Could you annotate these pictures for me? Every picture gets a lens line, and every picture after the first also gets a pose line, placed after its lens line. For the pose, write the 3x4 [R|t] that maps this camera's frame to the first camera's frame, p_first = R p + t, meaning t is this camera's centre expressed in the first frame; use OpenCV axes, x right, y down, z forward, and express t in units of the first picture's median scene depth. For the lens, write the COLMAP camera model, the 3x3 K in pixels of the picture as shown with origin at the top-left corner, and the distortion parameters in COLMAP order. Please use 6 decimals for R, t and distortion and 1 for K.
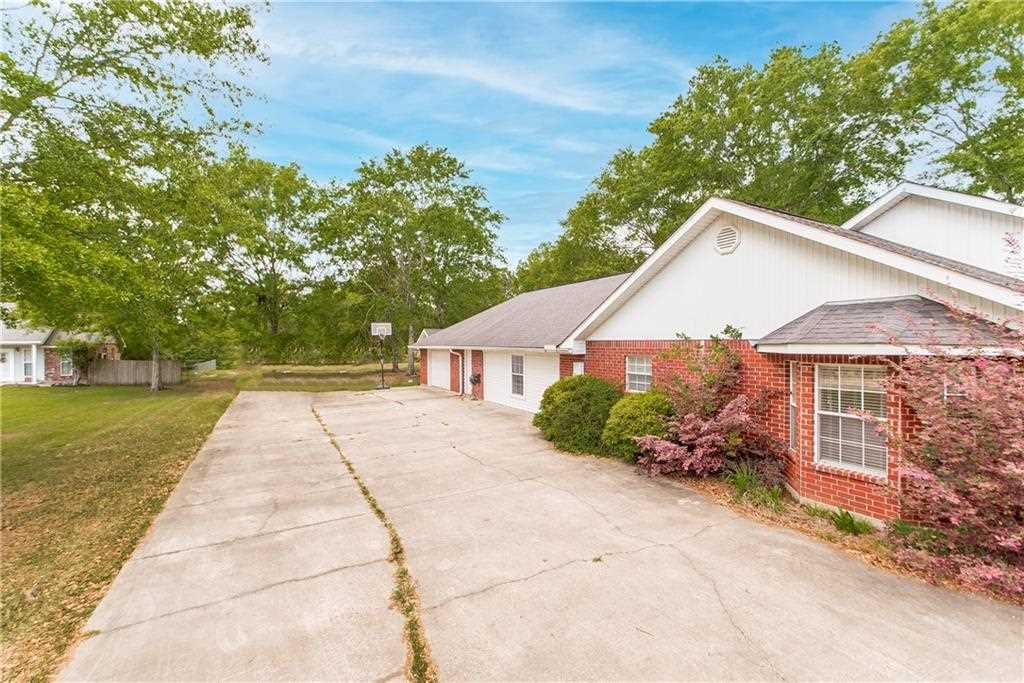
lens RADIAL K [[445.8, 0, 512.0], [0, 445.8, 341.5], [0, 0, 1]] dist [0.013845, -0.000173]
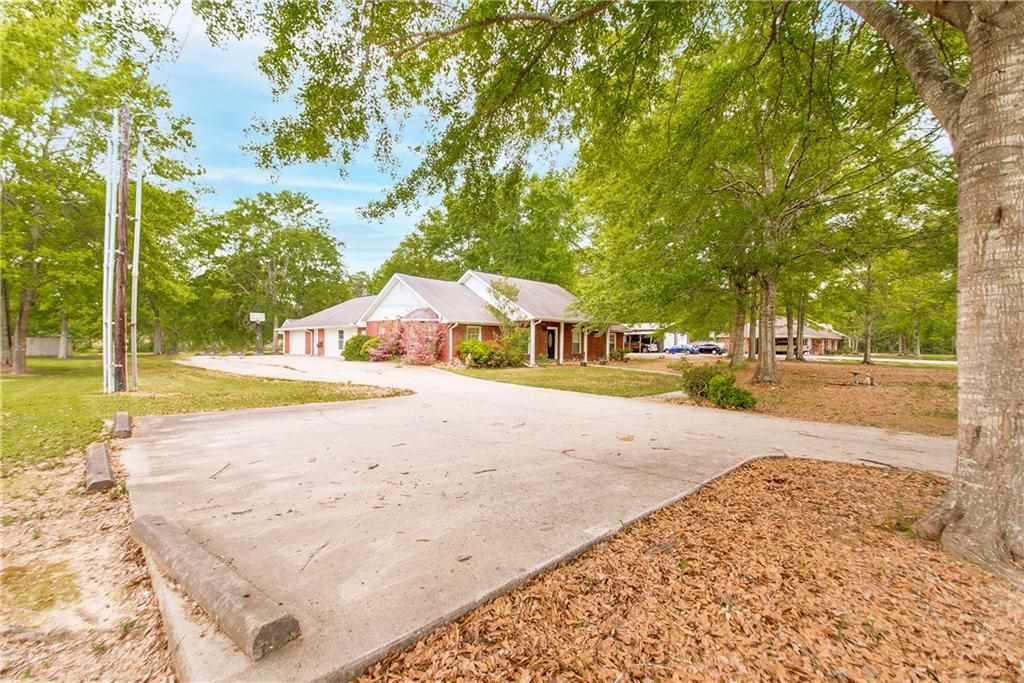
lens RADIAL K [[445.8, 0, 512.0], [0, 445.8, 341.5], [0, 0, 1]] dist [0.013845, -0.000173]
pose [[0.959919, 0.012342, 0.280006, 0.131018], [-0.011790, 0.999924, -0.003656, 0.055862], [-0.280029, 0.000209, 0.959991, -0.799779]]
